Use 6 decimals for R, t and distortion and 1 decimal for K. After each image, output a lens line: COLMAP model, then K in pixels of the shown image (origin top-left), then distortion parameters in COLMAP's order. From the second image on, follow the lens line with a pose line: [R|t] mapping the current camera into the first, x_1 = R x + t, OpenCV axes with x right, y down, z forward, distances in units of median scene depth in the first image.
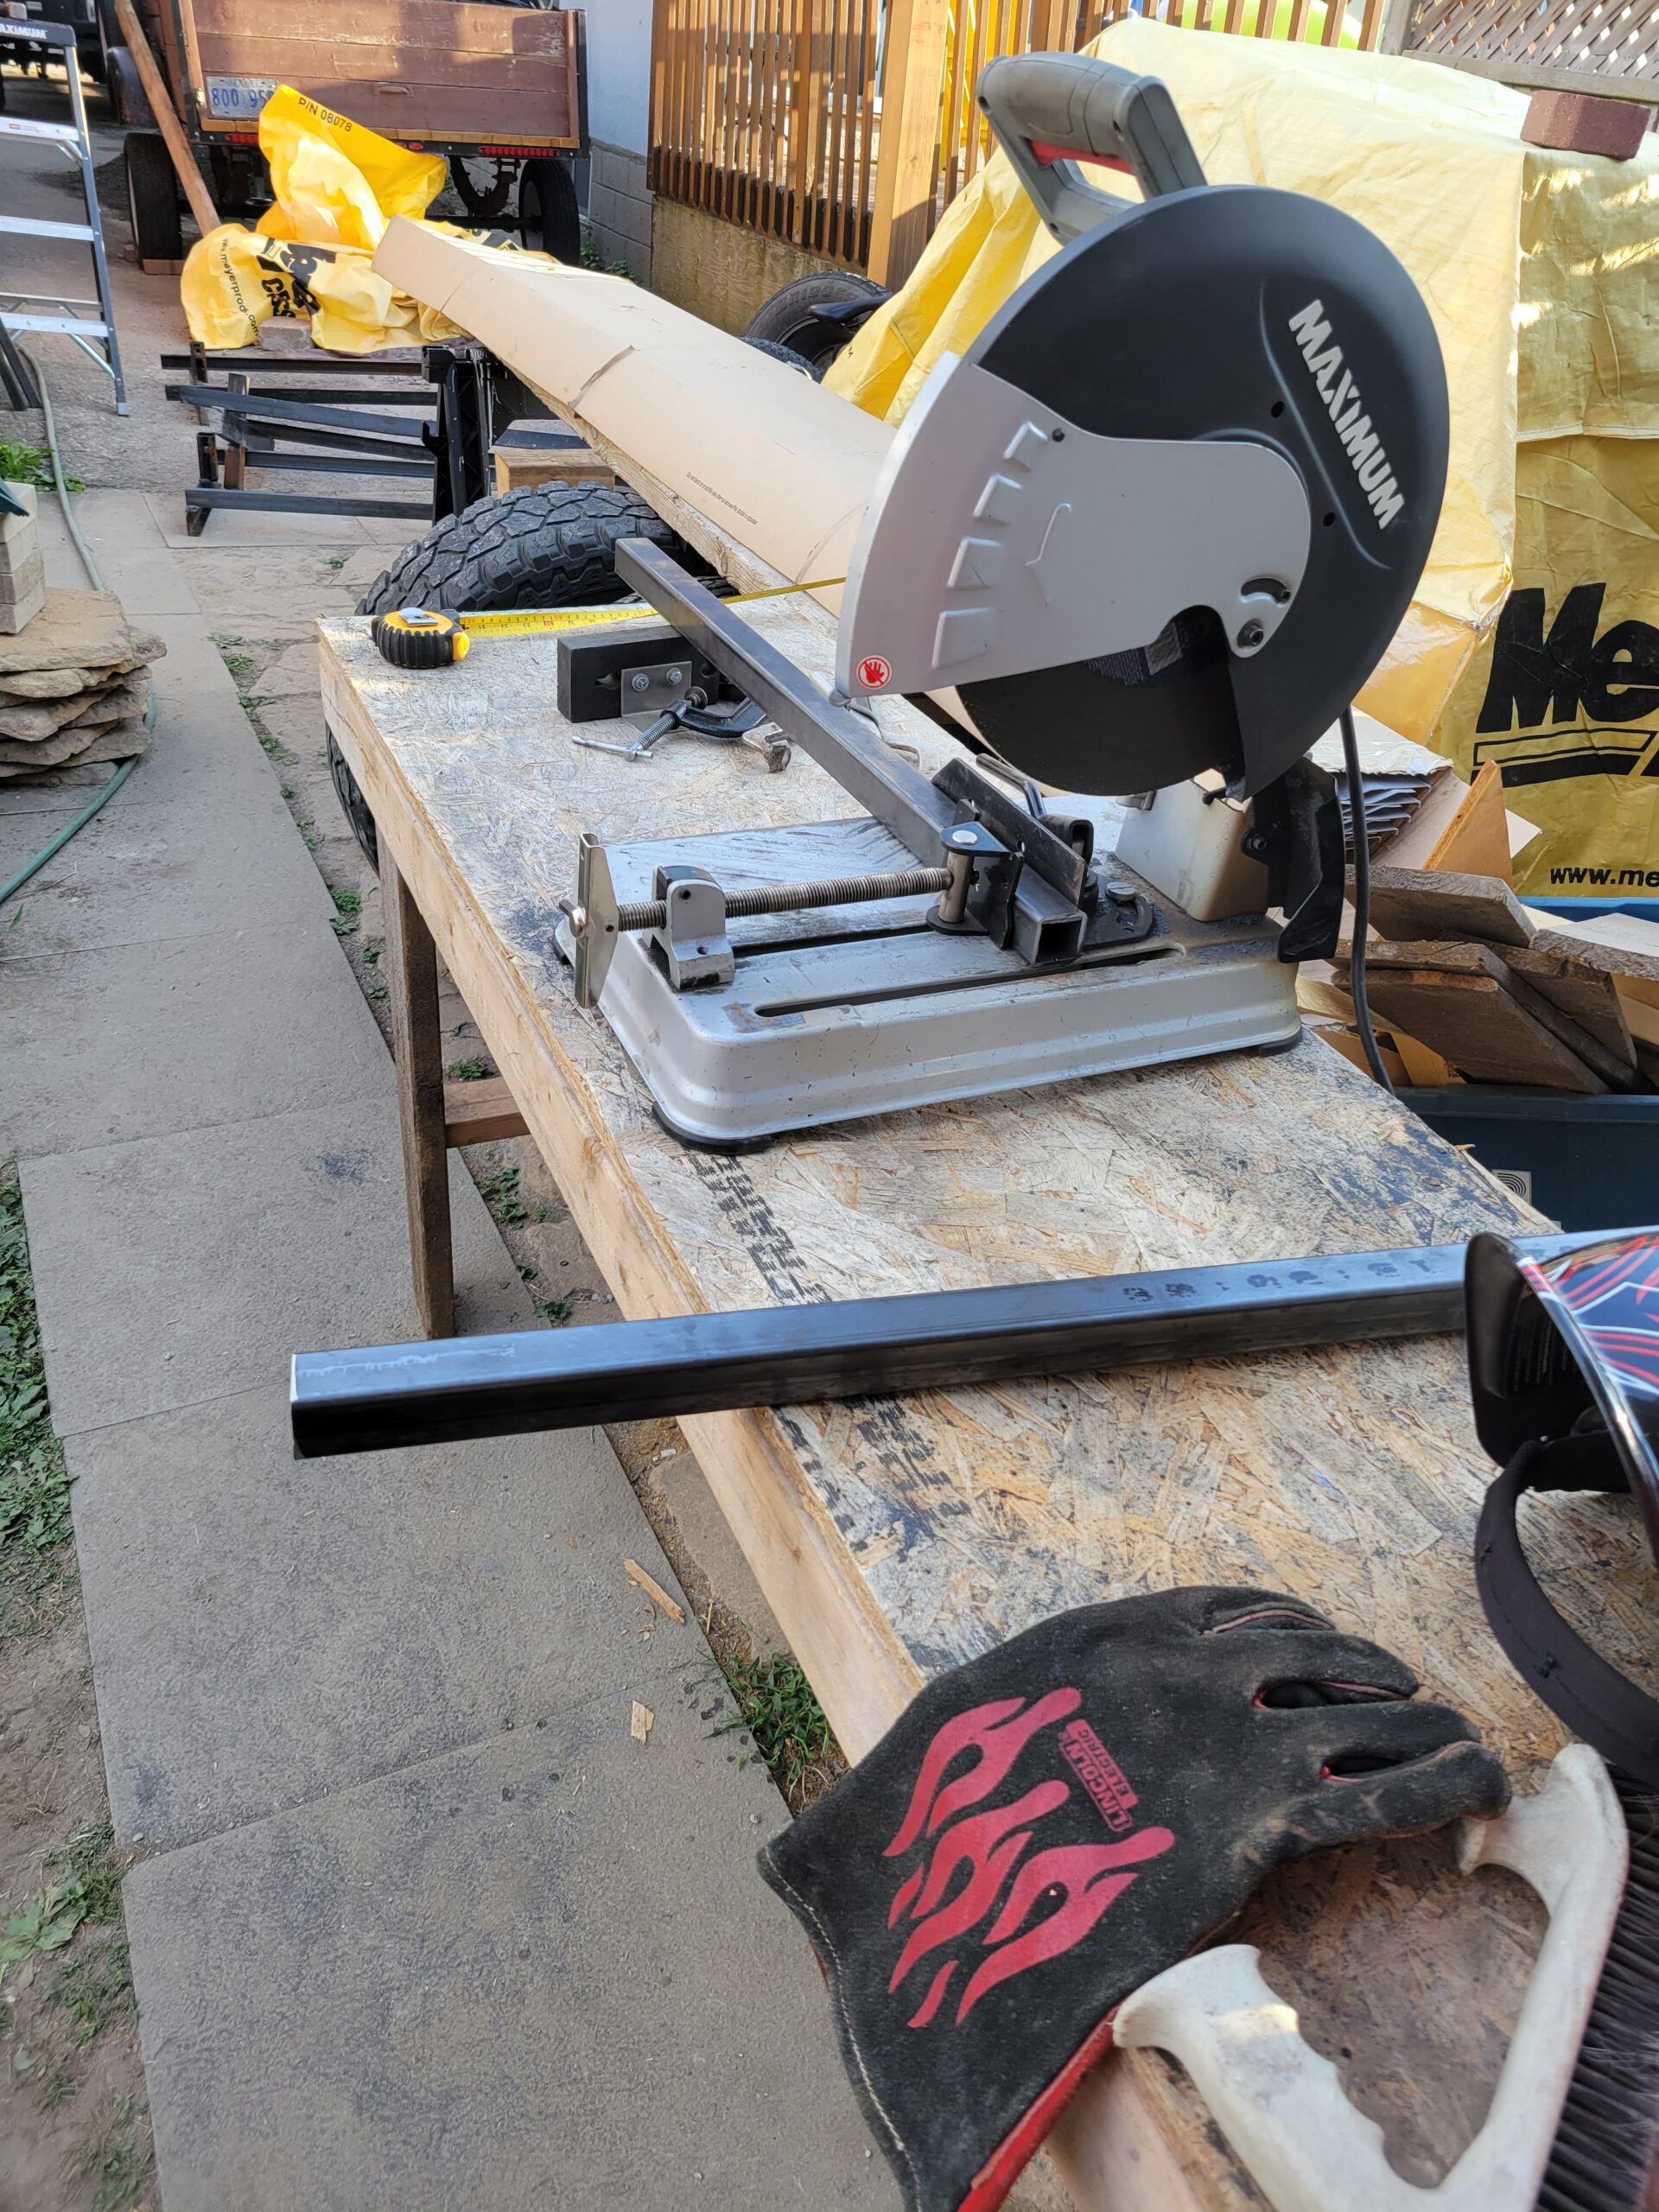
lens RADIAL K [[1667.8, 0, 829.7], [0, 1667.8, 1102.5], [0, 0, 1]] dist [0.006814, -0.001686]
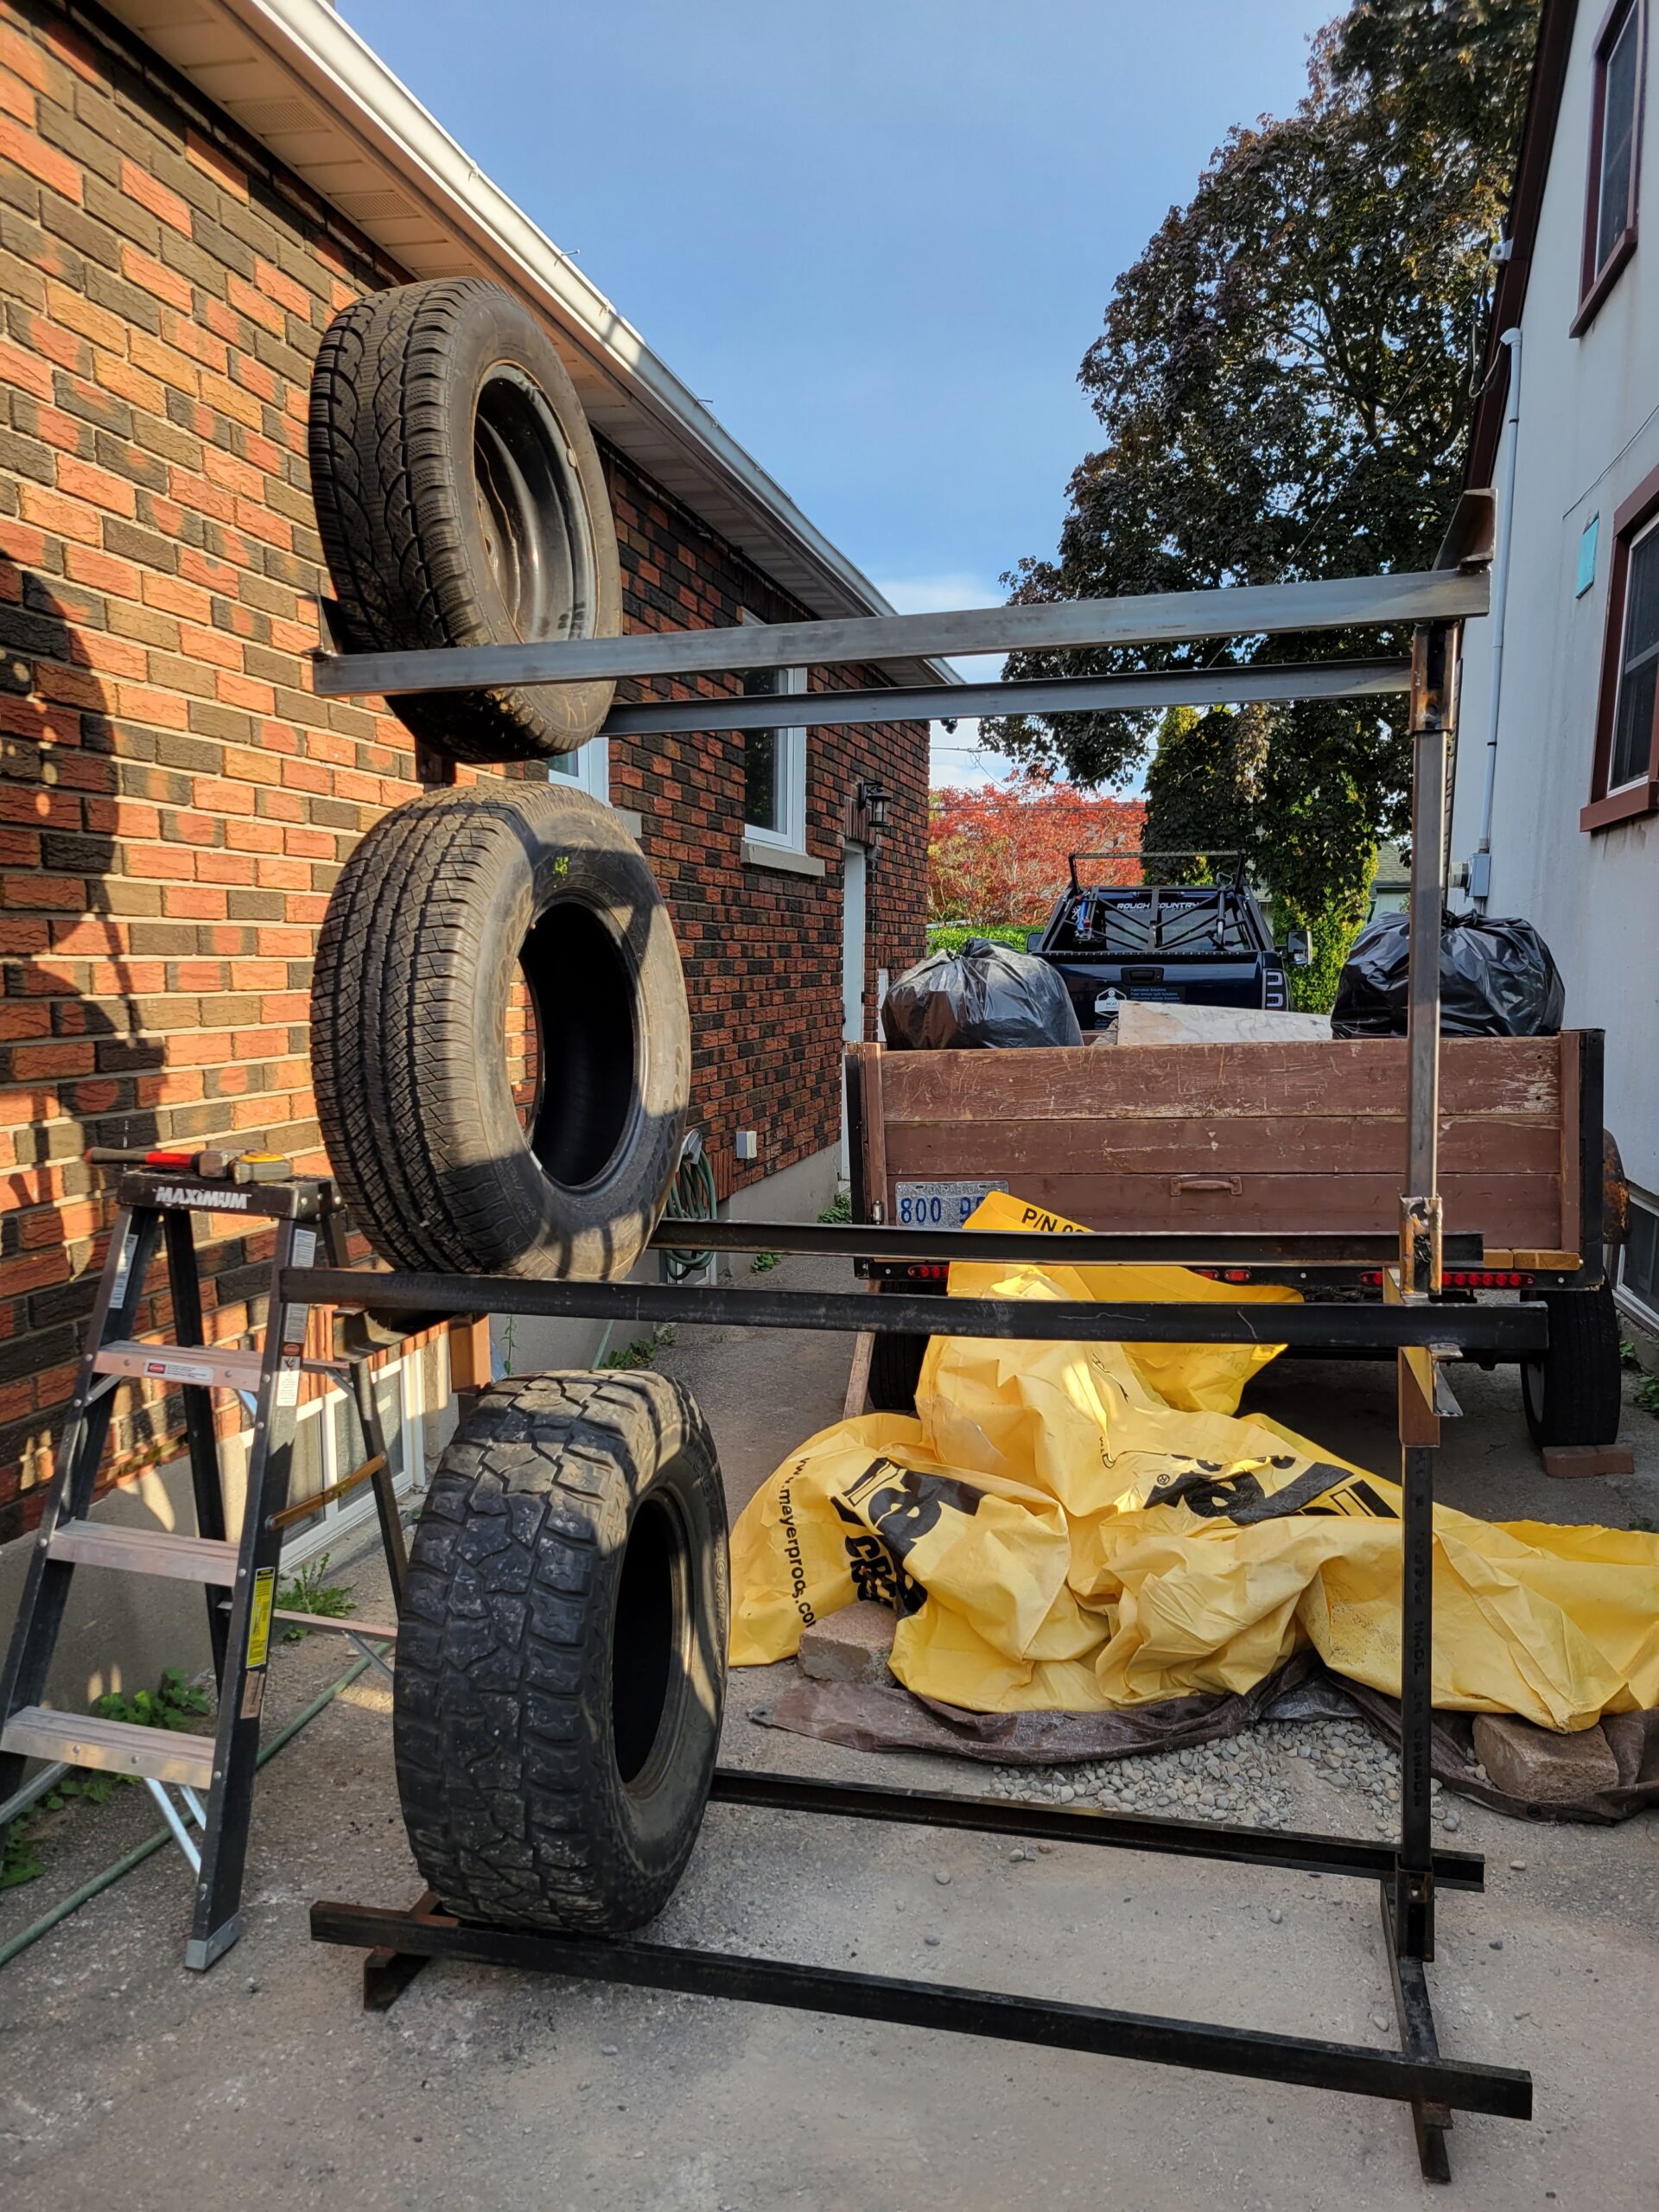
lens RADIAL K [[1667.8, 0, 828.9], [0, 1667.8, 1105.6], [0, 0, 1]] dist [0.006814, -0.001686]
pose [[0.773290, -0.059661, -0.631239, -0.010393], [-0.269777, 0.869993, -0.412714, -0.393351], [0.573797, 0.489441, 0.656662, 0.593349]]
